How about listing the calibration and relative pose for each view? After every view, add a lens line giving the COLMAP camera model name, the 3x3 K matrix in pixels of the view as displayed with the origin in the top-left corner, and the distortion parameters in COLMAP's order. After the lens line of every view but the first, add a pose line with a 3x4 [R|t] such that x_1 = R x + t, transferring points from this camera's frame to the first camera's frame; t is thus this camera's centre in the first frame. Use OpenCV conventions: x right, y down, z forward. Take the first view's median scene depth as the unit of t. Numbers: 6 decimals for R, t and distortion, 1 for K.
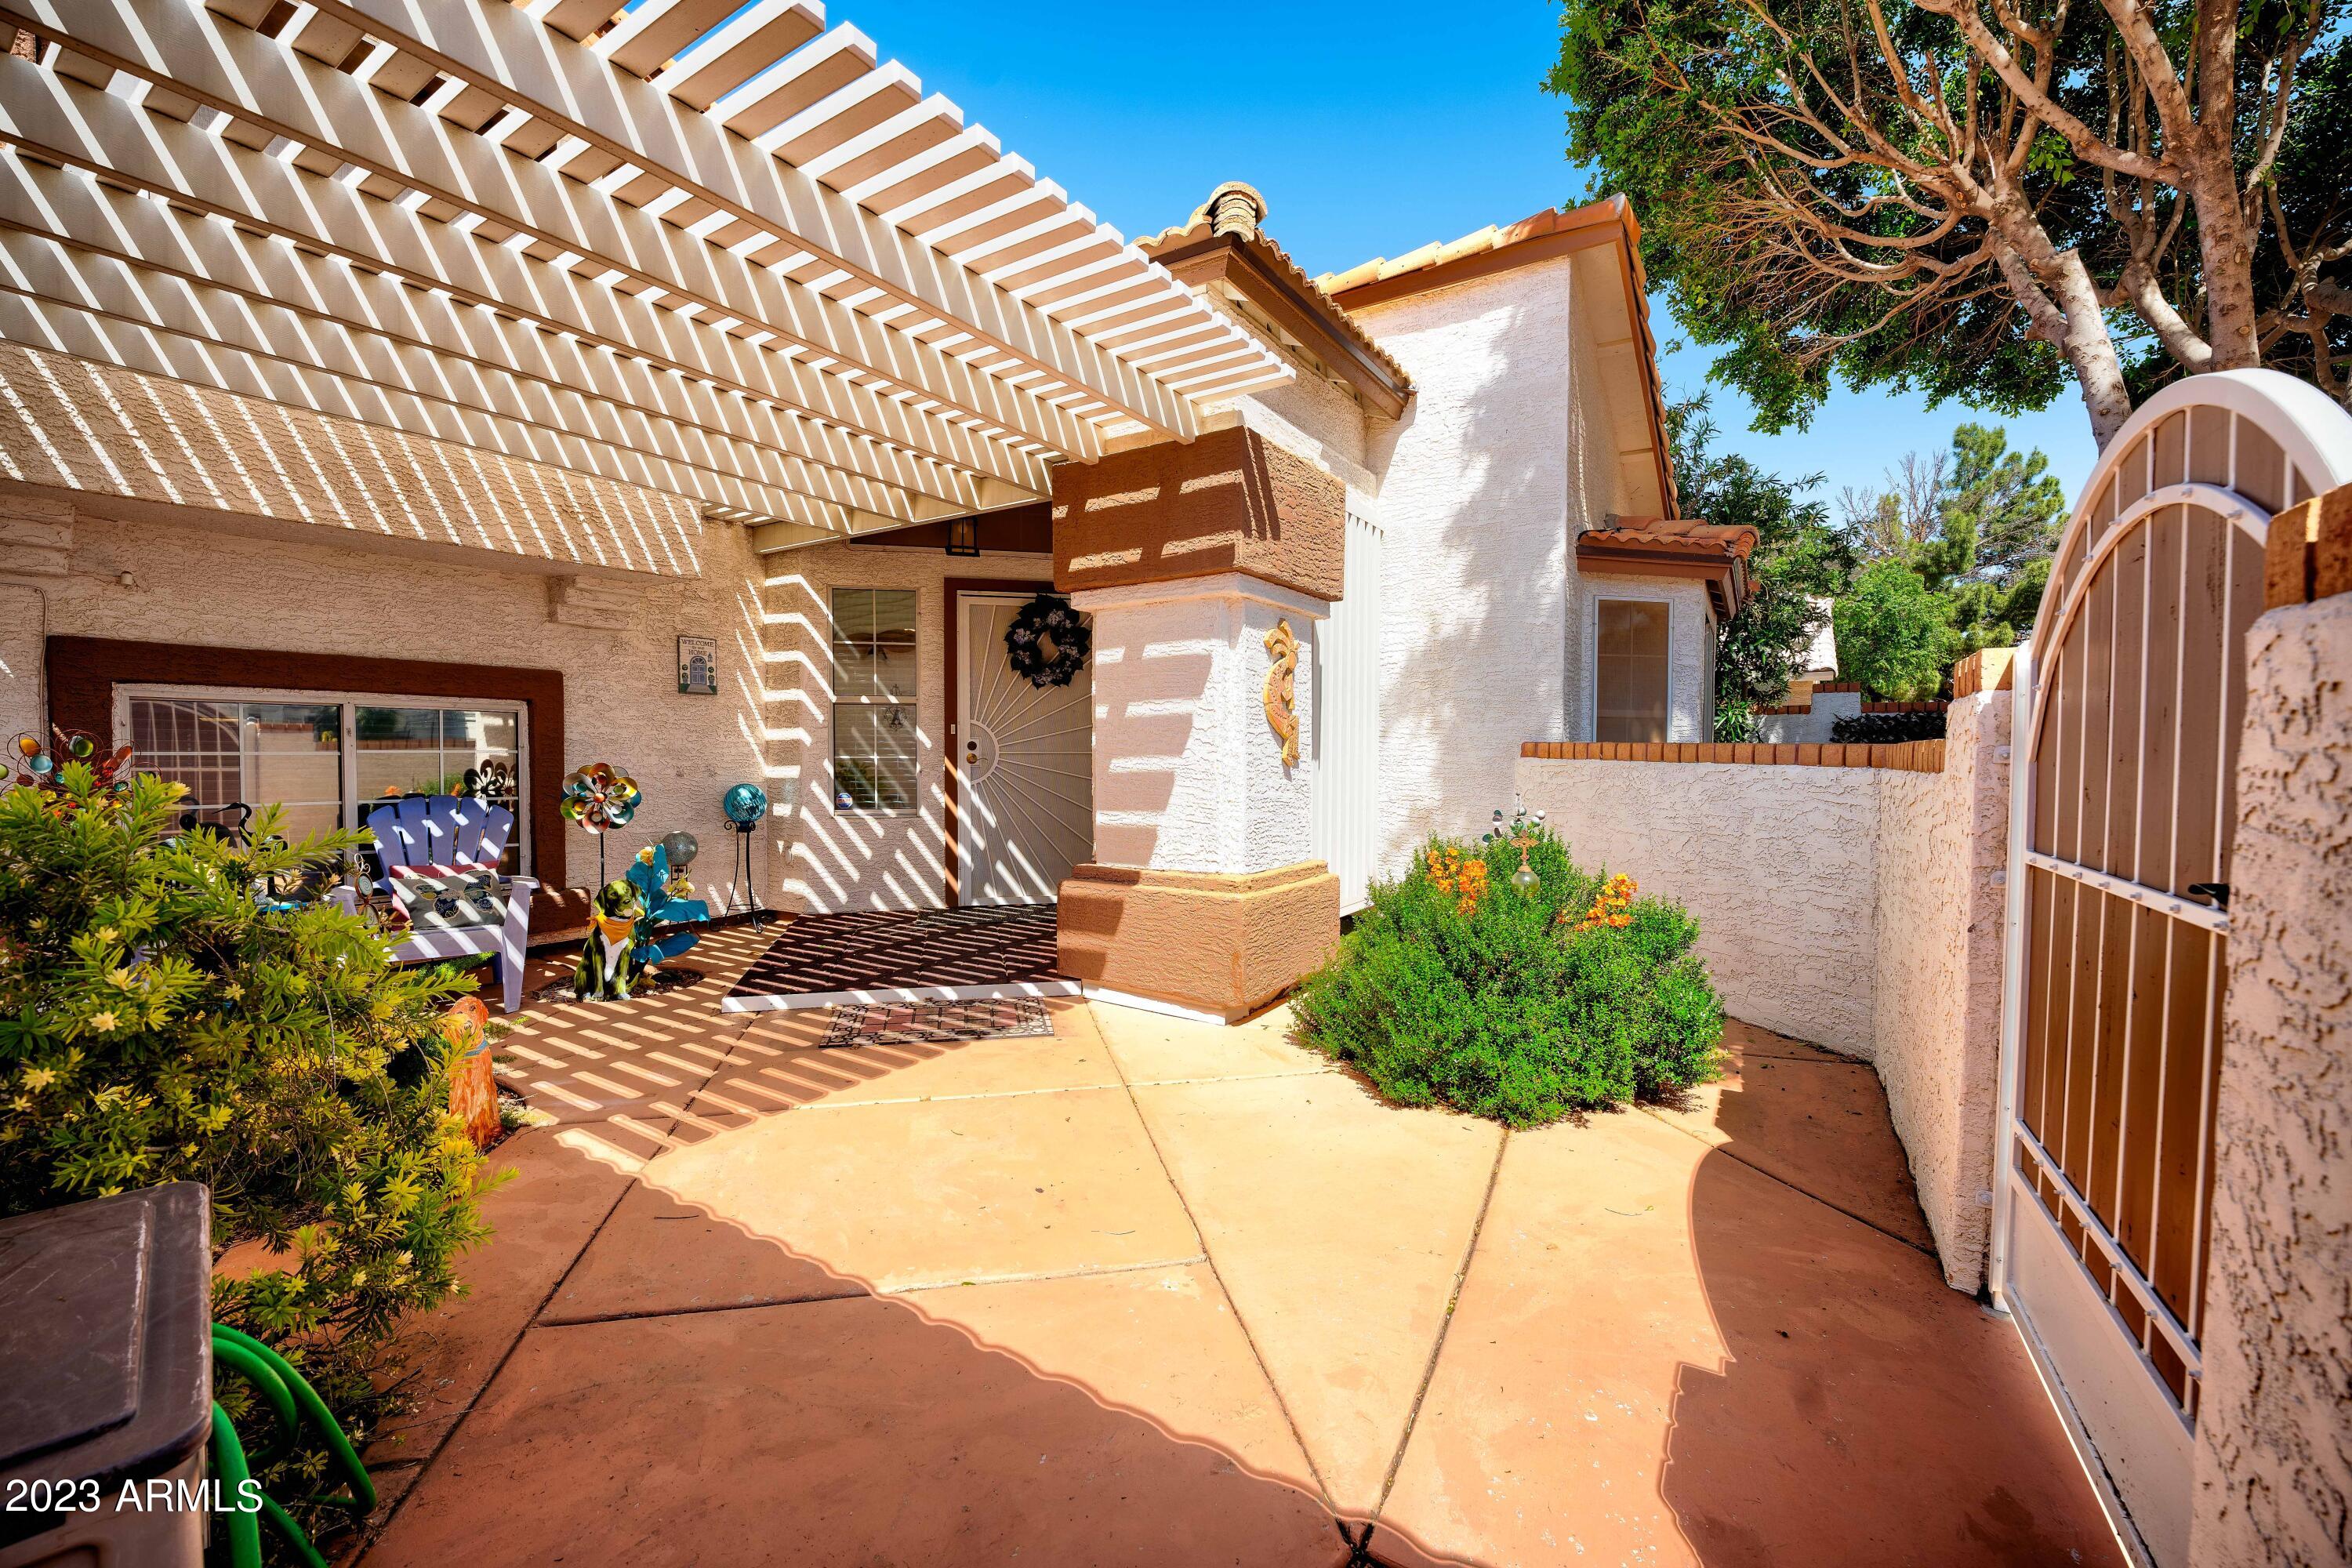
lens RADIAL K [[944.3, 0, 1121.8], [0, 944.3, 800.2], [0, 0, 1]] dist [0.000663, 0.000031]
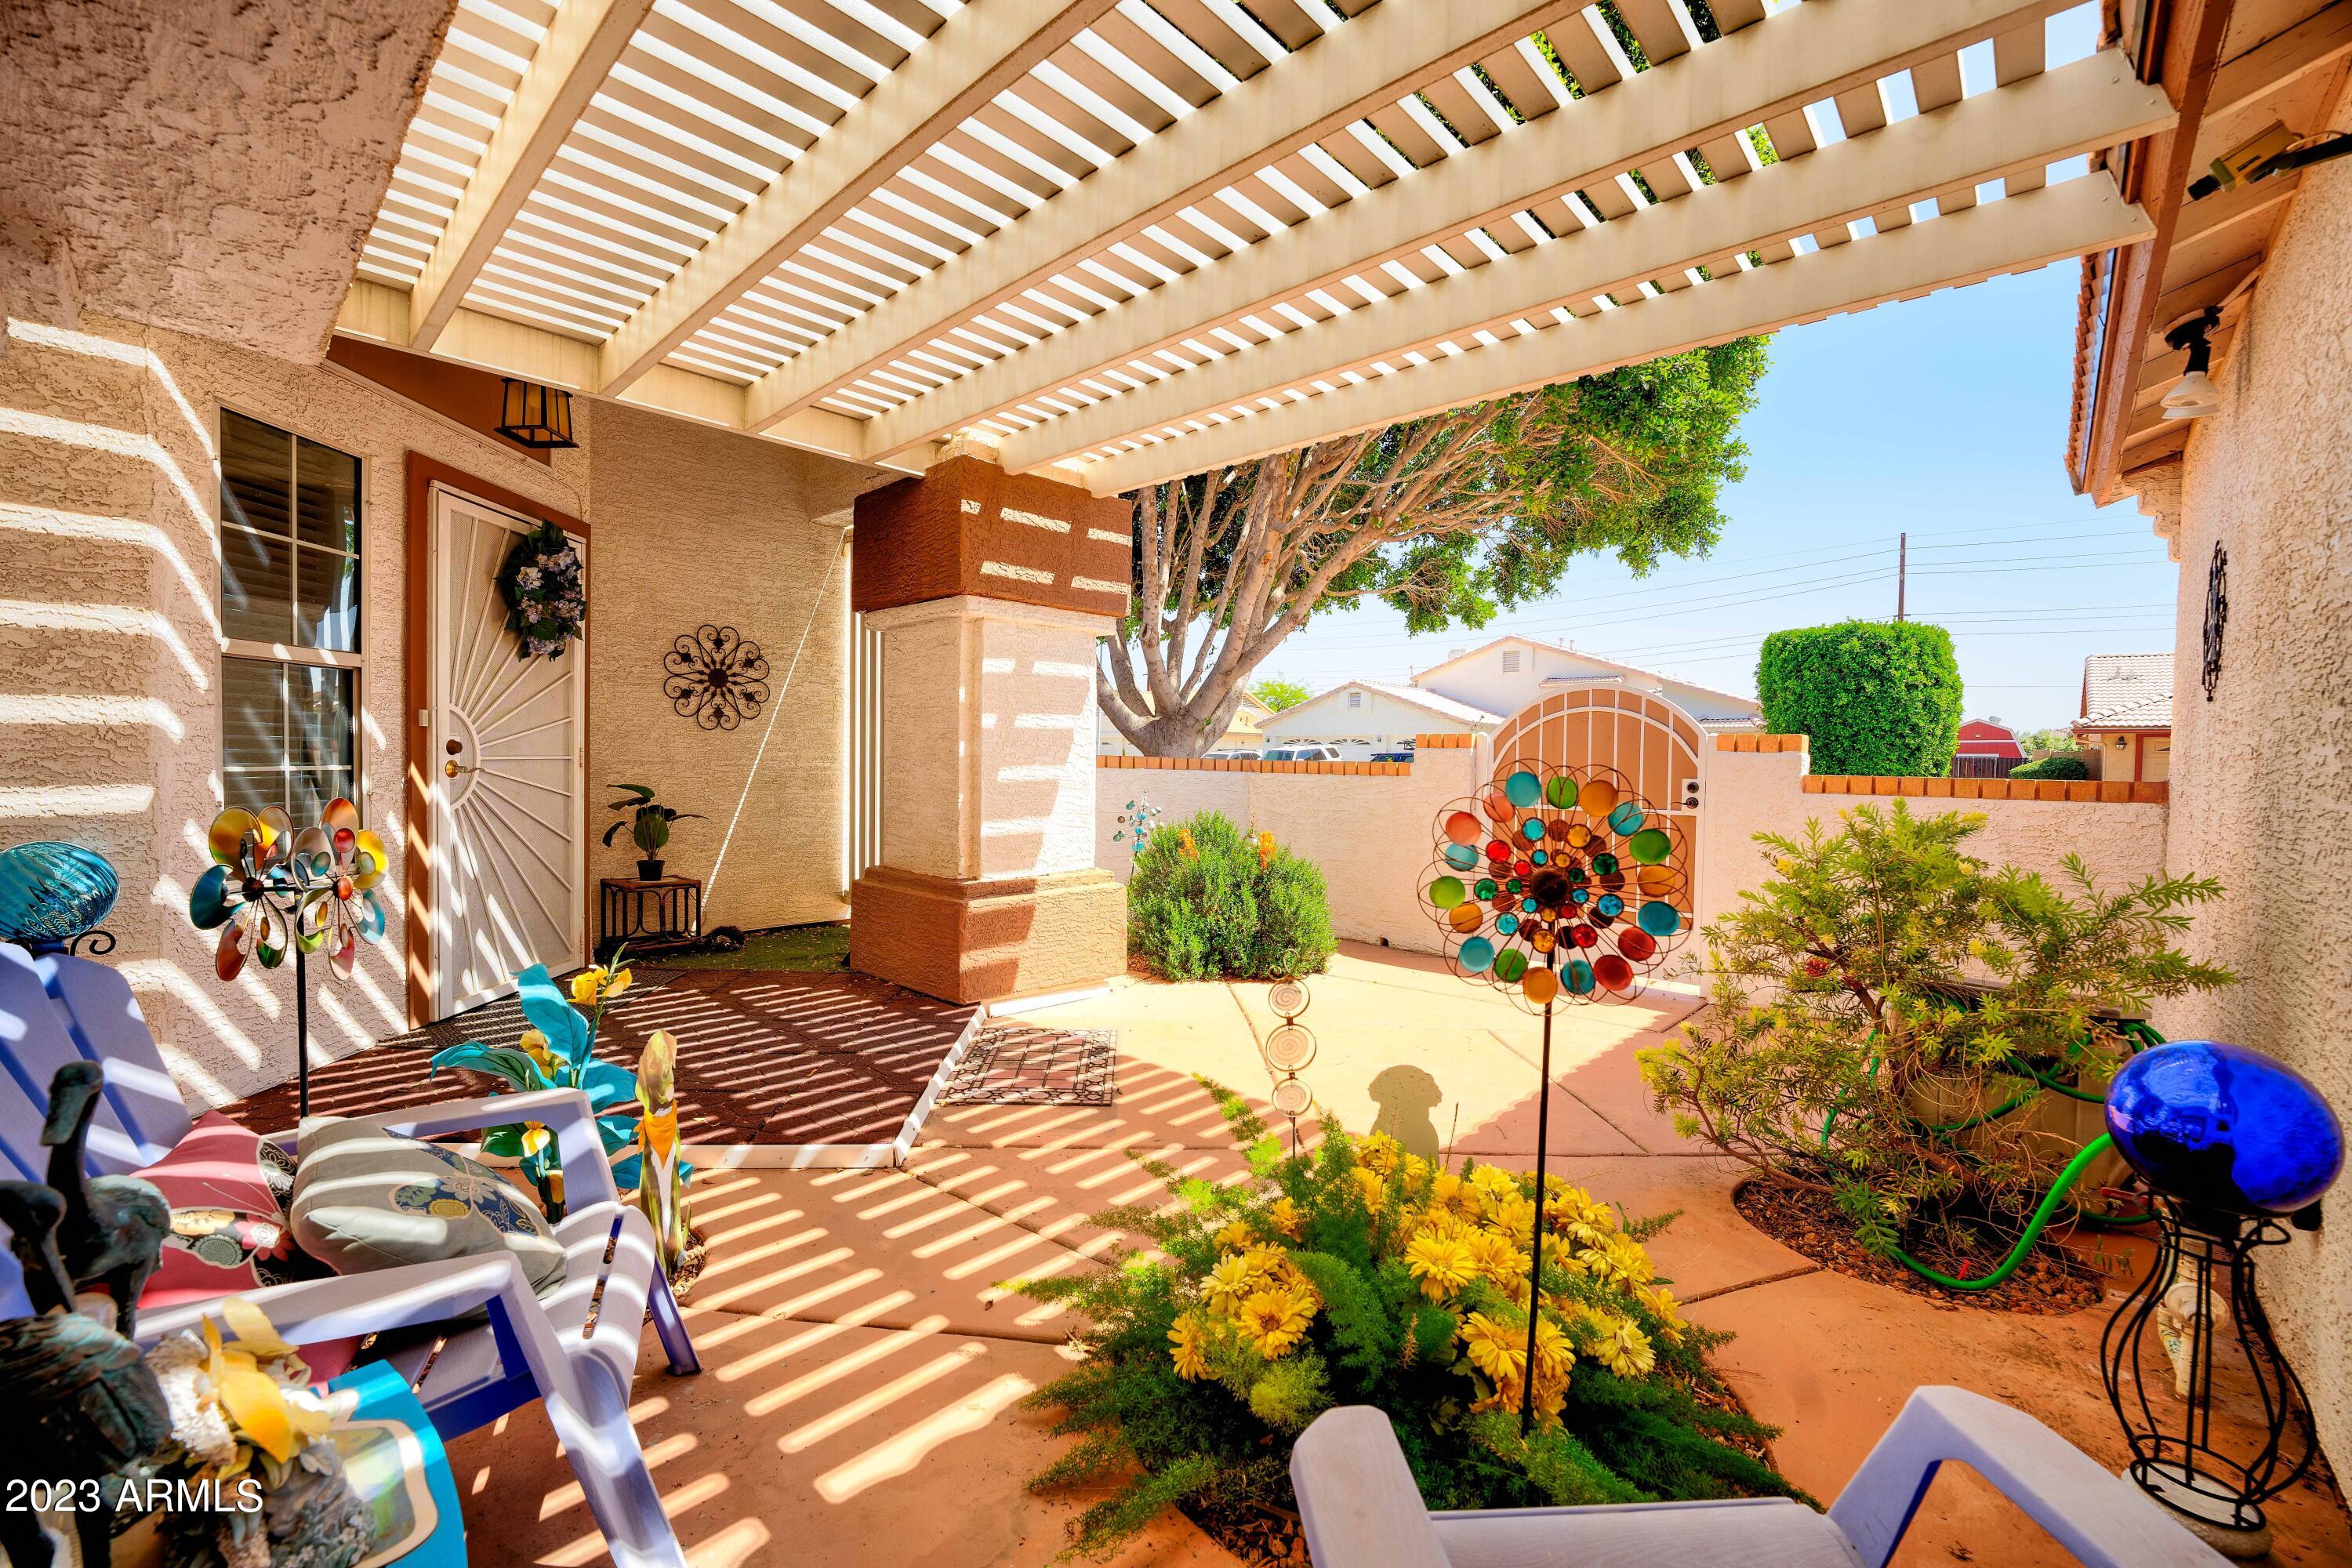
lens RADIAL K [[948.8, 0, 1176.0], [0, 948.8, 784.0], [0, 0, 1]] dist [-0.000052, 0.000030]
pose [[0.171513, -0.028046, 0.984783, -0.969951], [0.036391, 0.999093, 0.022115, -0.043609], [-0.984510, 0.032044, 0.172378, 0.646579]]
